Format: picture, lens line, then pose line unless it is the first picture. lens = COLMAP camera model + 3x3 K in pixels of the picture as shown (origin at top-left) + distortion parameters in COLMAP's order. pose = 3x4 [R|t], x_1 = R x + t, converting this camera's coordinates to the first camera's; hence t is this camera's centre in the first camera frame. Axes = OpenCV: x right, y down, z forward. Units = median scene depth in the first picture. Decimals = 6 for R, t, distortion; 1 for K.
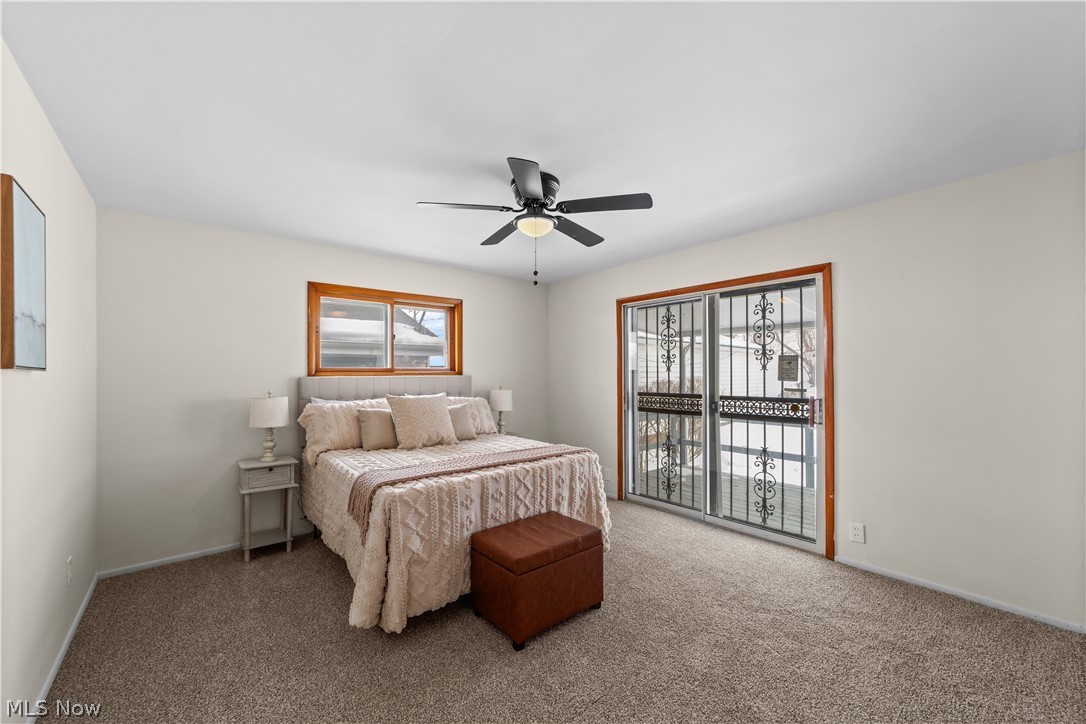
lens RADIAL K [[421.0, 0, 551.5], [0, 421.0, 369.8], [0, 0, 1]] dist [-0.000935, 0.008076]
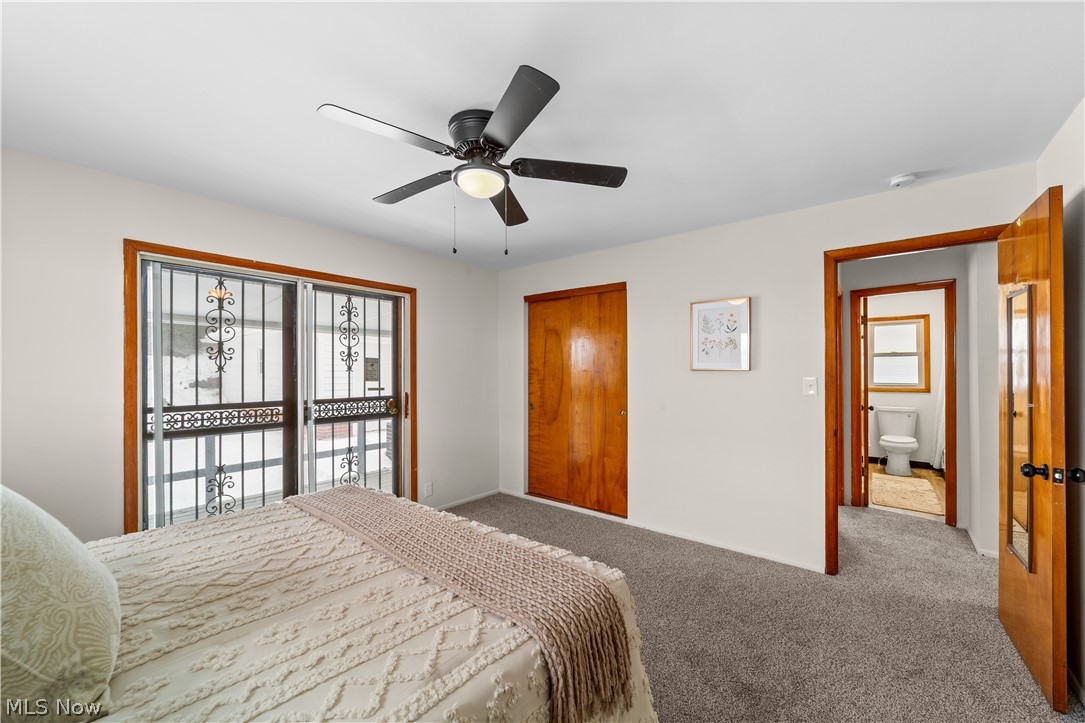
lens RADIAL K [[420.6, 0, 551.0], [0, 420.6, 369.3], [0, 0, 1]] dist [-0.000935, 0.008076]
pose [[-0.160702, 0.013045, 0.986917, -0.574349], [-0.000614, 0.999911, -0.013316, 0.008917], [-0.987003, -0.002746, -0.160679, 0.676982]]
